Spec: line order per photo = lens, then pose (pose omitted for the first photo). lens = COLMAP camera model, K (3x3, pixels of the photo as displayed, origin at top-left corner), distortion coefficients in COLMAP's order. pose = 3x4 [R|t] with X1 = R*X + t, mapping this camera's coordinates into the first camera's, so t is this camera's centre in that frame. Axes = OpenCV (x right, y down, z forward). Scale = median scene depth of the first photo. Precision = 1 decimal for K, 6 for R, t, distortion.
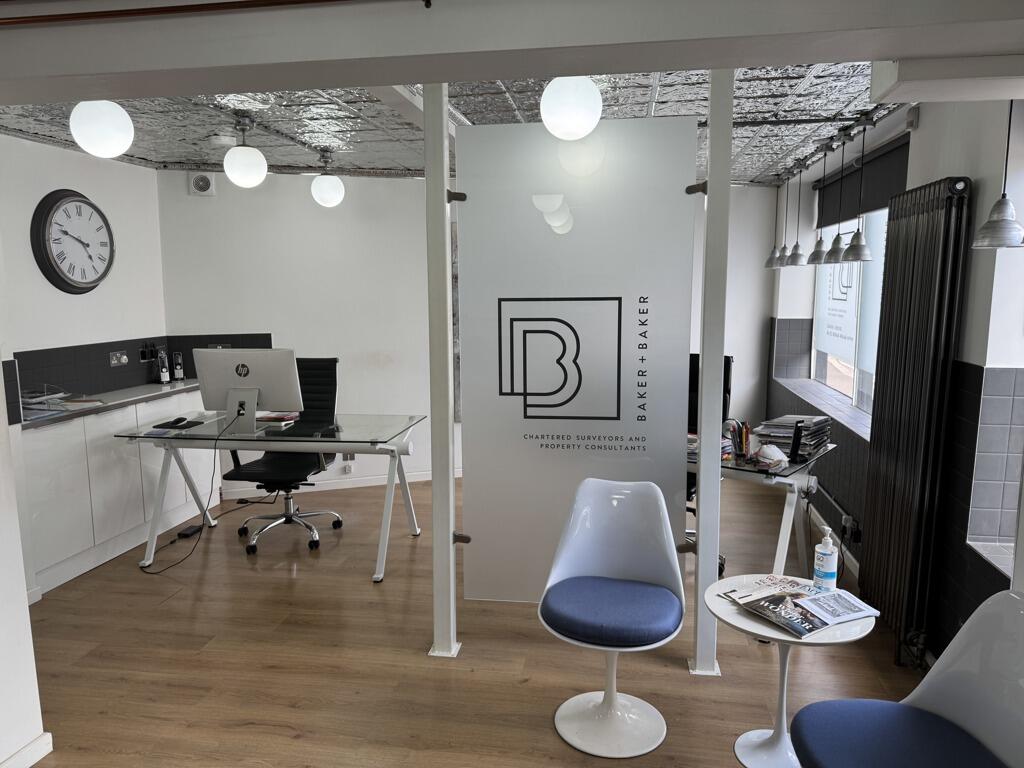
lens RADIAL K [[710.9, 0, 514.4], [0, 710.9, 382.0], [0, 0, 1]] dist [0.065621, -0.087532]
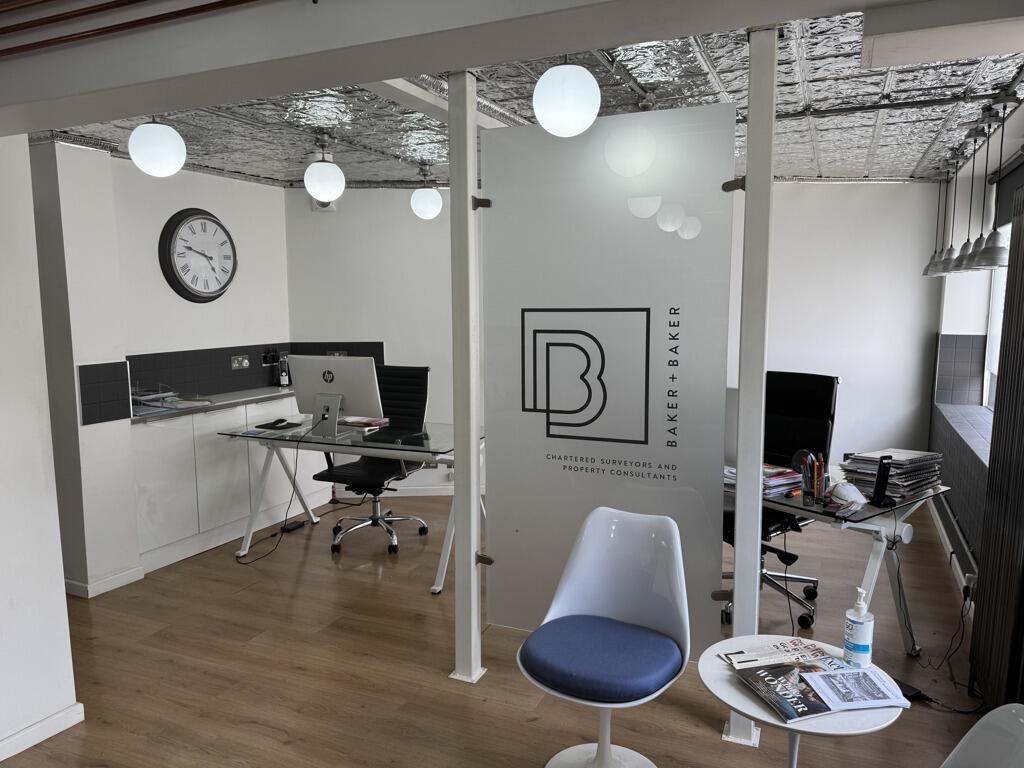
lens RADIAL K [[709.1, 0, 538.7], [0, 709.1, 383.4], [0, 0, 1]] dist [0.071782, -0.101935]
pose [[0.967553, 0.032110, -0.250620, 0.206251], [-0.035188, 0.999350, -0.007811, -0.010202], [0.250206, 0.016377, 0.968054, 0.081245]]
